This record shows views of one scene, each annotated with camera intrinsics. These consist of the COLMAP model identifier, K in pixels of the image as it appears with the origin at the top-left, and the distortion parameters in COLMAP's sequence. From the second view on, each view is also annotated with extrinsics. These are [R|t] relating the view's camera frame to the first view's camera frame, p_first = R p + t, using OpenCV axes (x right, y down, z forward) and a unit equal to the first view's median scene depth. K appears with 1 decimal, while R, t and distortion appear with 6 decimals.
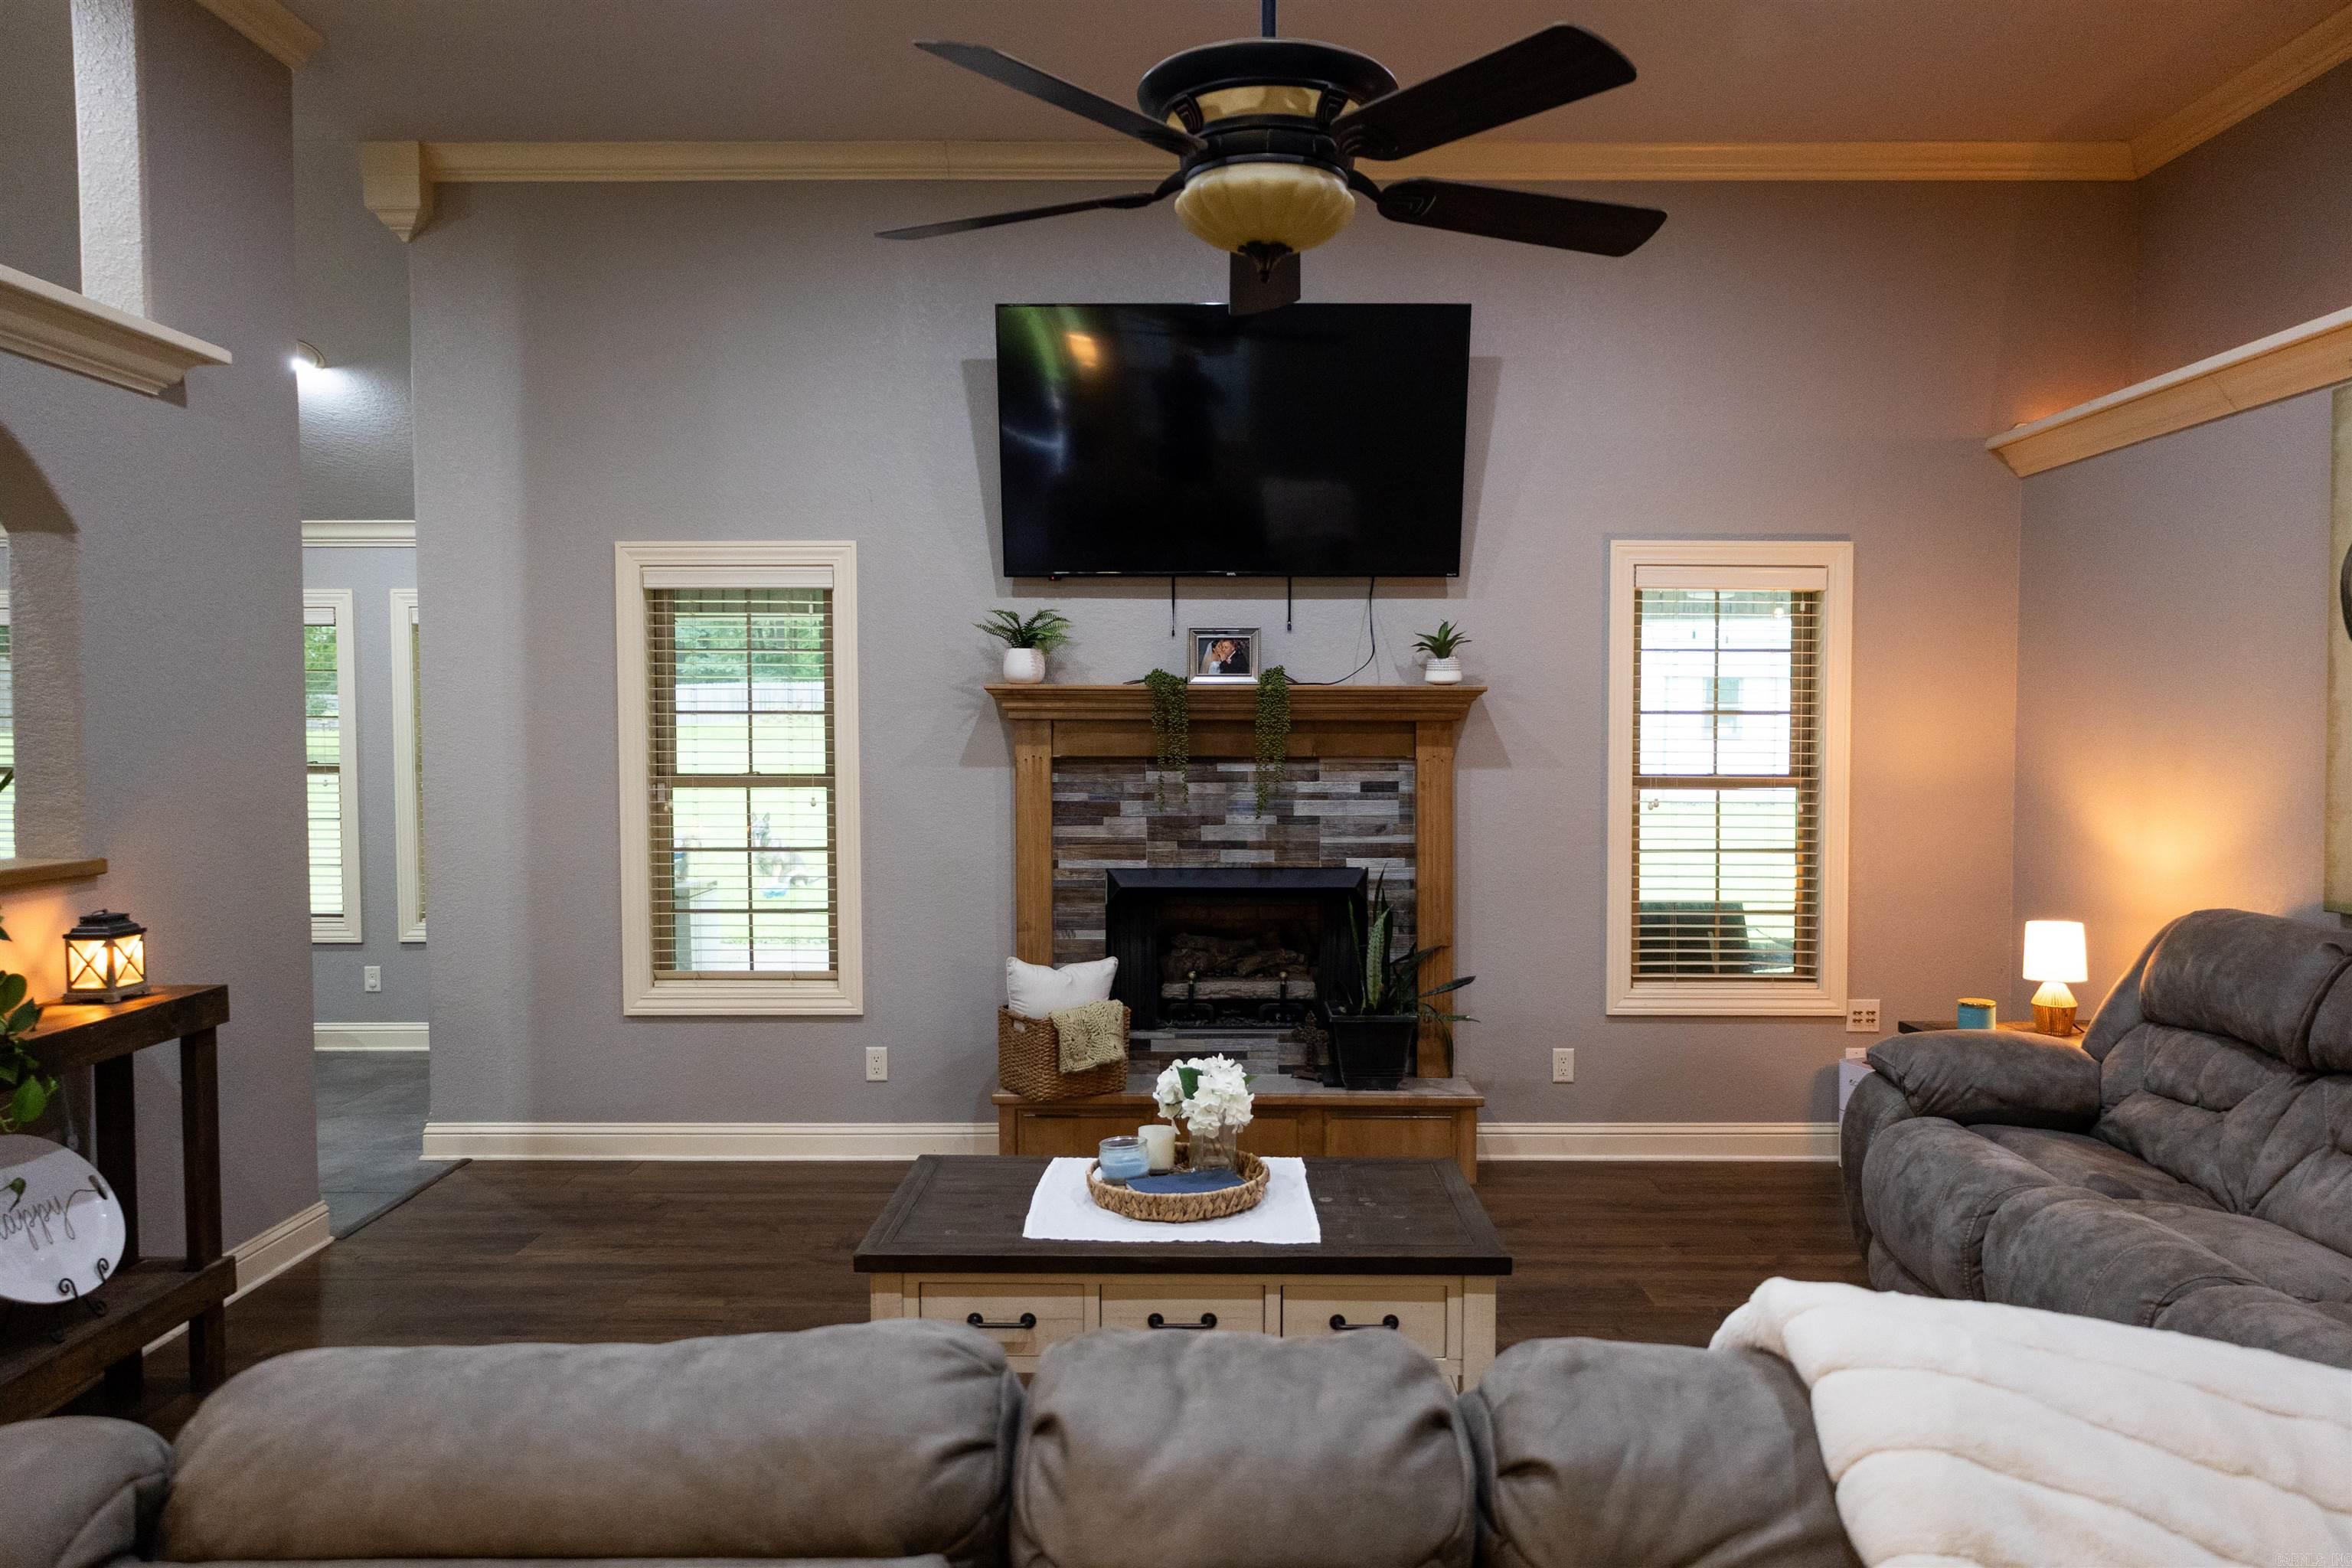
lens RADIAL K [[1539.2, 0, 1183.8], [0, 1539.2, 784.8], [0, 0, 1]] dist [0.005964, 0.001997]
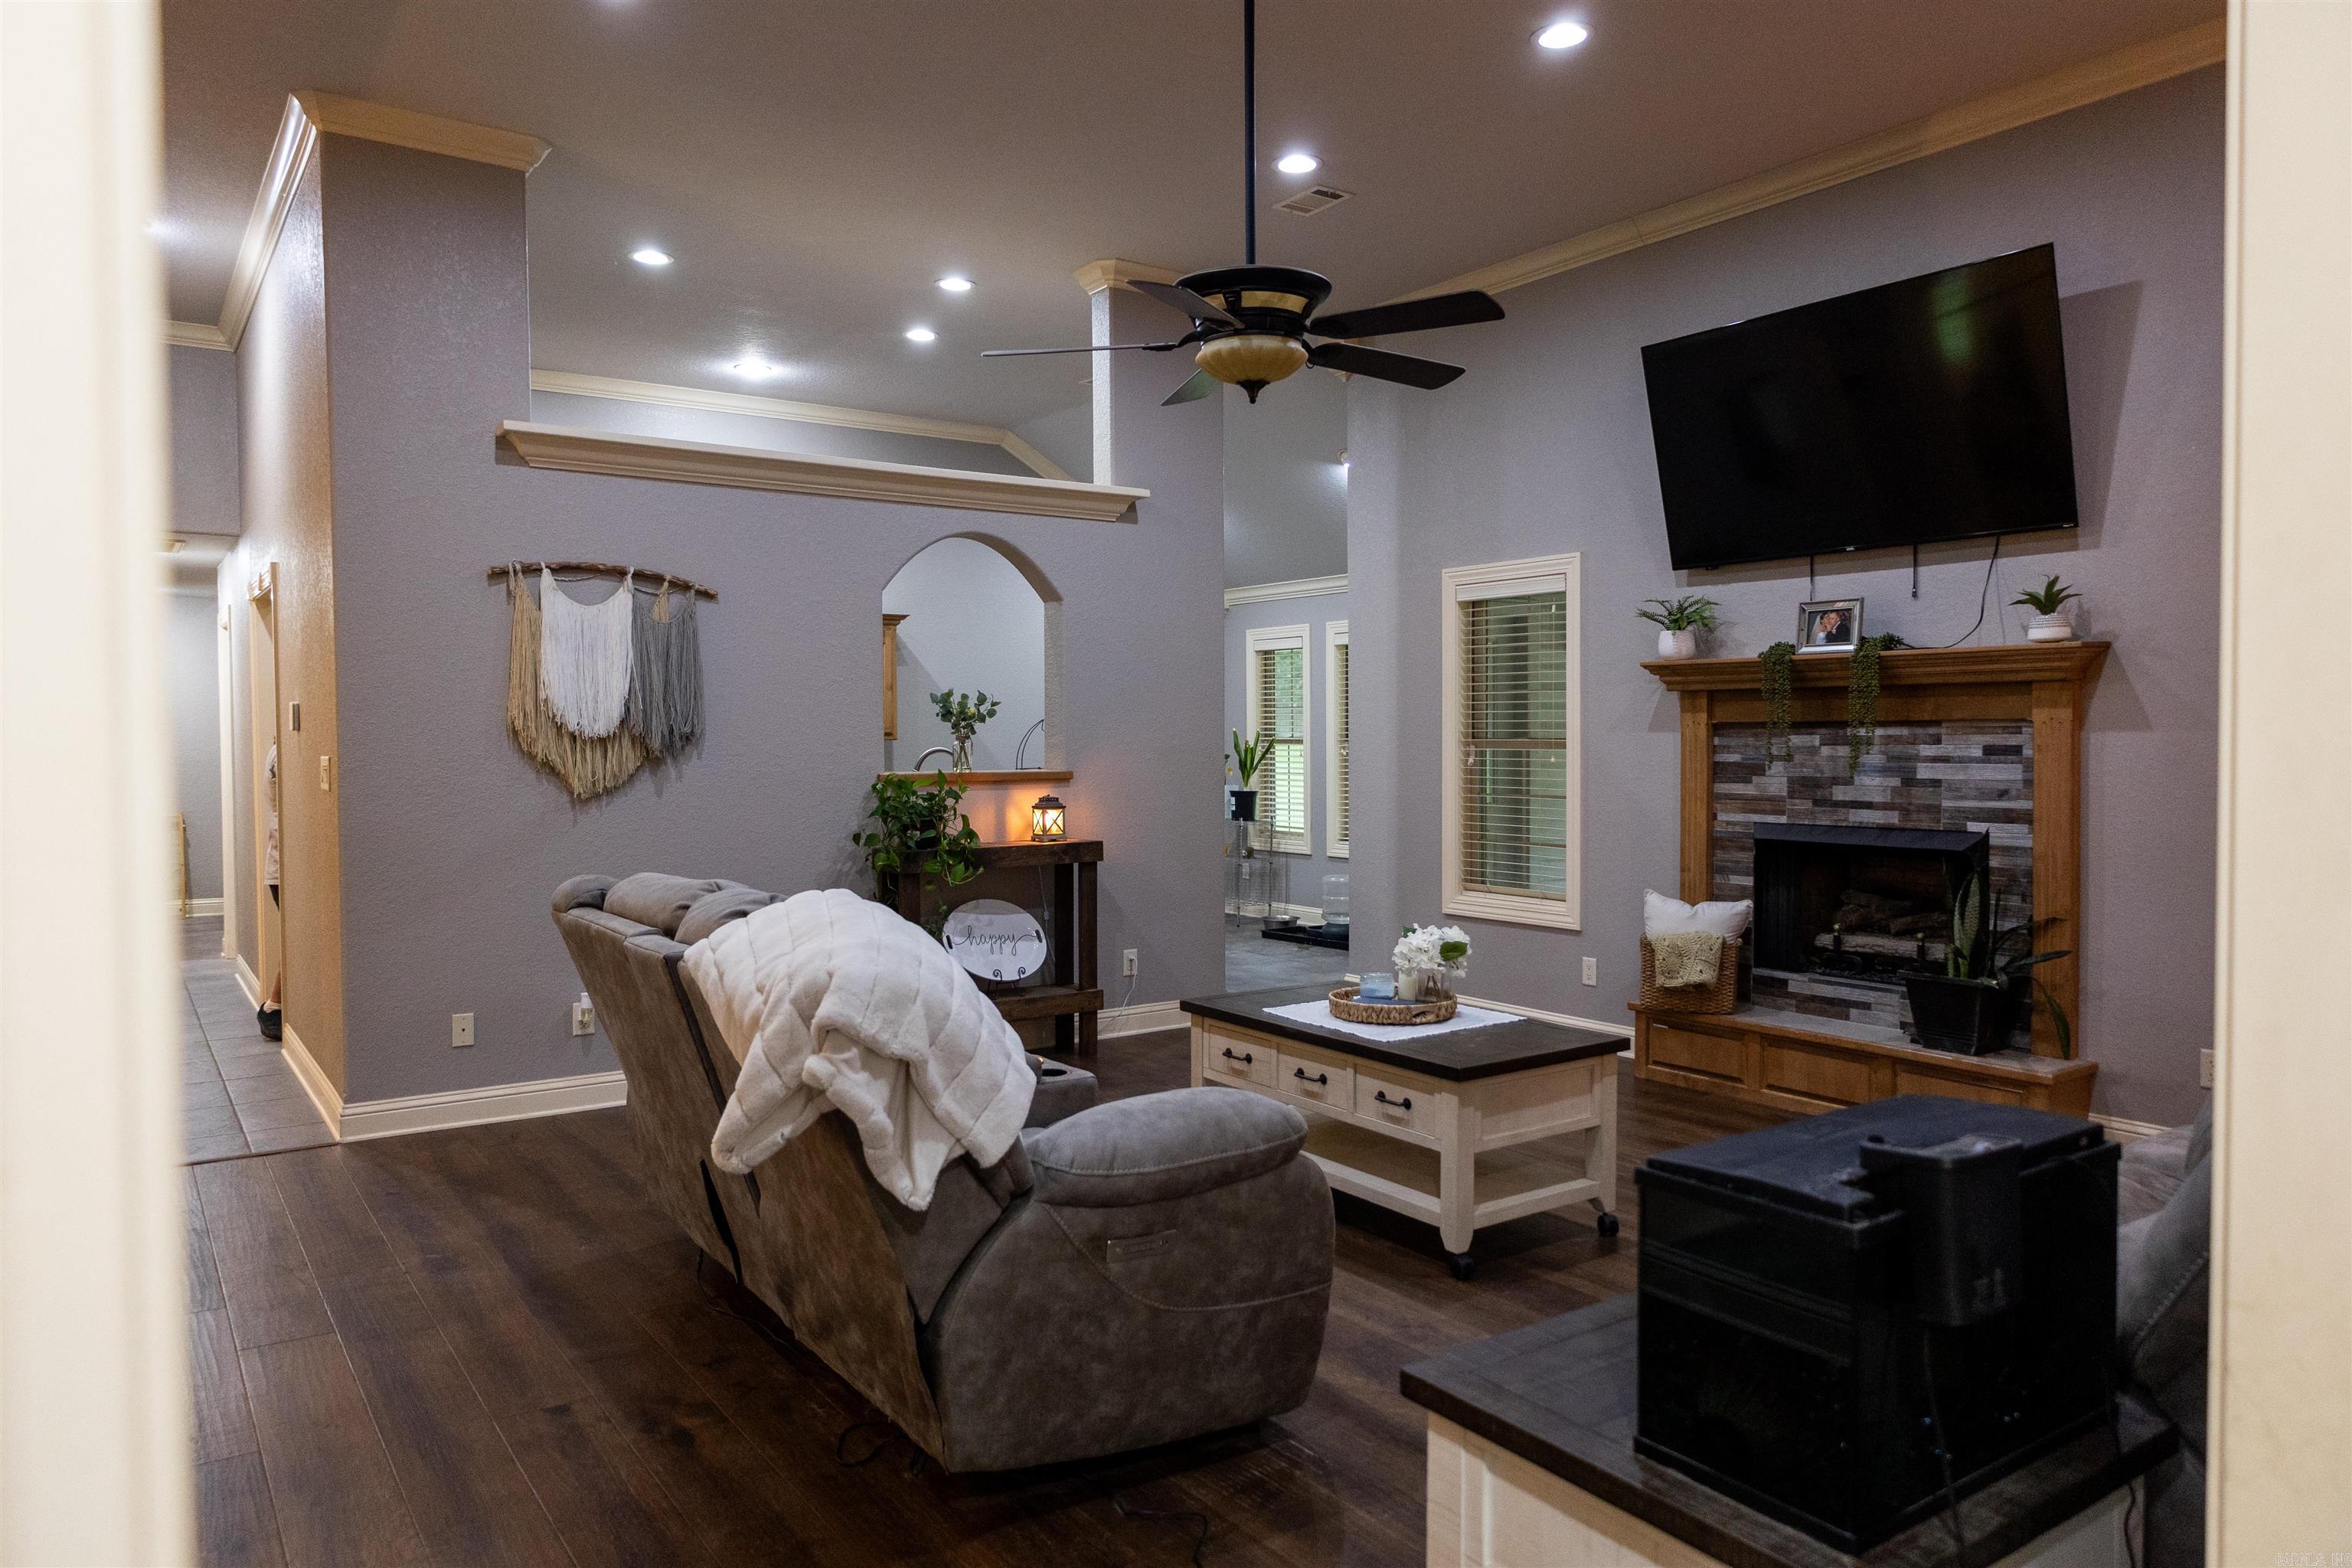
lens RADIAL K [[1539.2, 0, 1183.8], [0, 1539.2, 784.8], [0, 0, 1]] dist [0.005964, 0.001997]
pose [[0.579073, 0.024167, -0.814917, 0.624242], [-0.028542, 0.999549, 0.009361, 0.028675], [0.814776, 0.017839, 0.579501, 0.010700]]
